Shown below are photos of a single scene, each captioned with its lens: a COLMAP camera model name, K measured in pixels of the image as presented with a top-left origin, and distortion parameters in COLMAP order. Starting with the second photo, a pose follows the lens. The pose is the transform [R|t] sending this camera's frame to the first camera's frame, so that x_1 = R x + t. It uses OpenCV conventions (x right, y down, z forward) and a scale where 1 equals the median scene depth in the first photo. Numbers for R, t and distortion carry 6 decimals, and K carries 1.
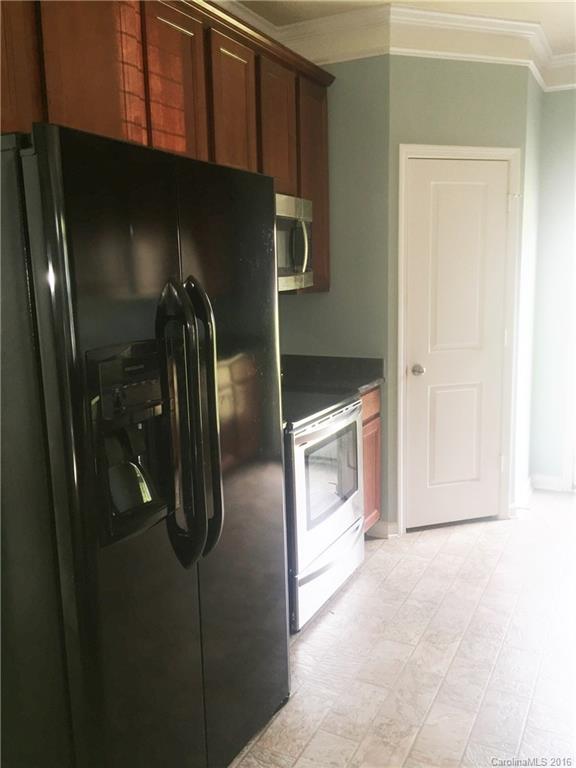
lens RADIAL K [[655.3, 0, 286.0], [0, 655.3, 382.3], [0, 0, 1]] dist [0.035649, -0.003546]
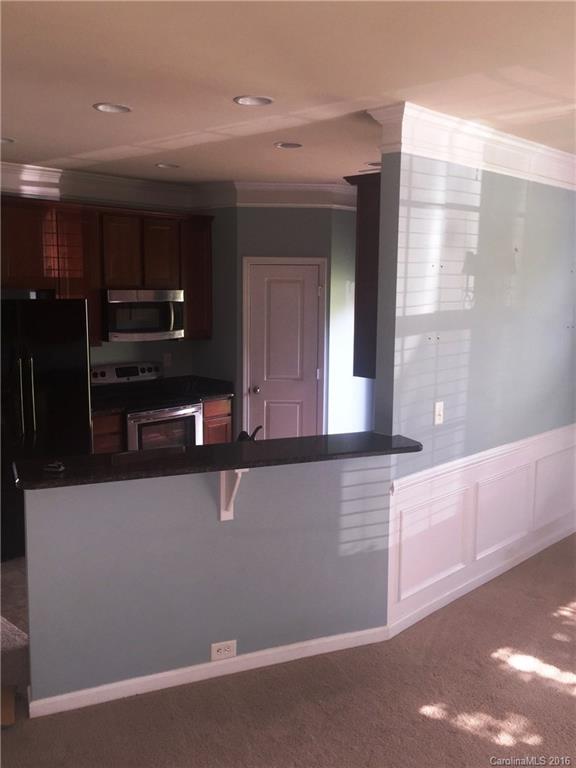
lens RADIAL K [[707.0, 0, 289.1], [0, 707.0, 382.6], [0, 0, 1]] dist [0.076853, 0.000000]
pose [[0.962973, 0.064030, -0.261885, 0.783530], [-0.074046, 0.996846, -0.028547, 0.006275], [0.259232, 0.046881, 0.964677, -0.717673]]
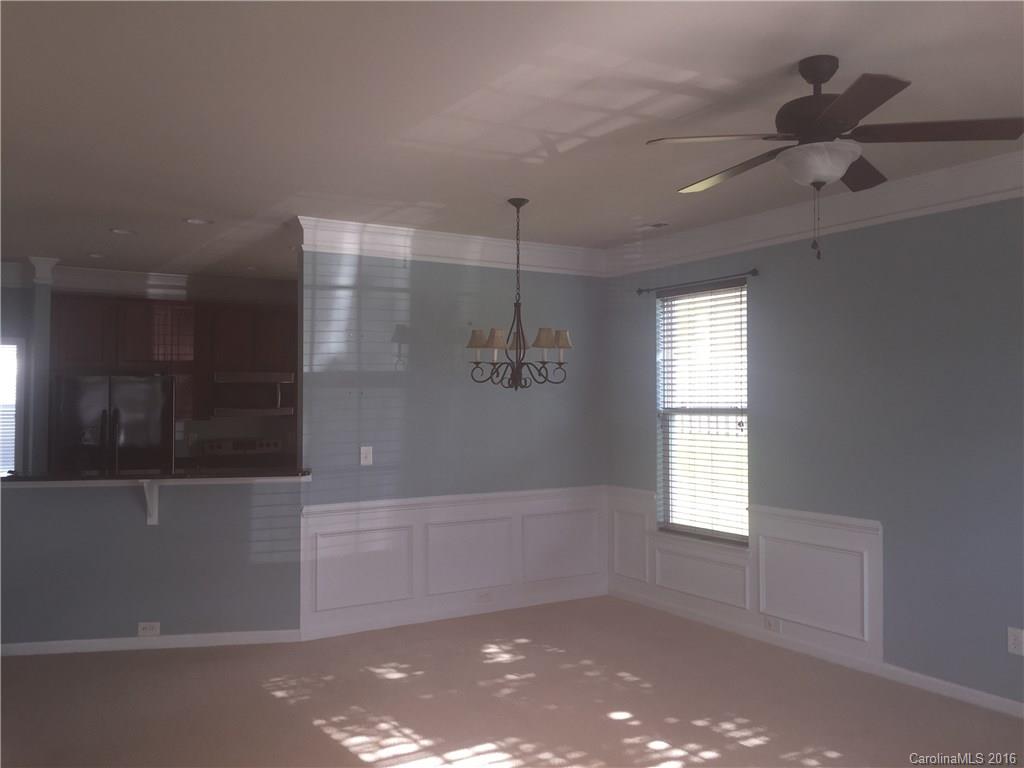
lens RADIAL K [[873.8, 0, 508.8], [0, 873.8, 374.4], [0, 0, 1]] dist [0.035649, -0.003546]
pose [[0.869800, 0.003178, -0.493394, 1.786111], [-0.102953, 0.979137, -0.175187, 0.117968], [0.482543, 0.203174, 0.851981, -0.887772]]
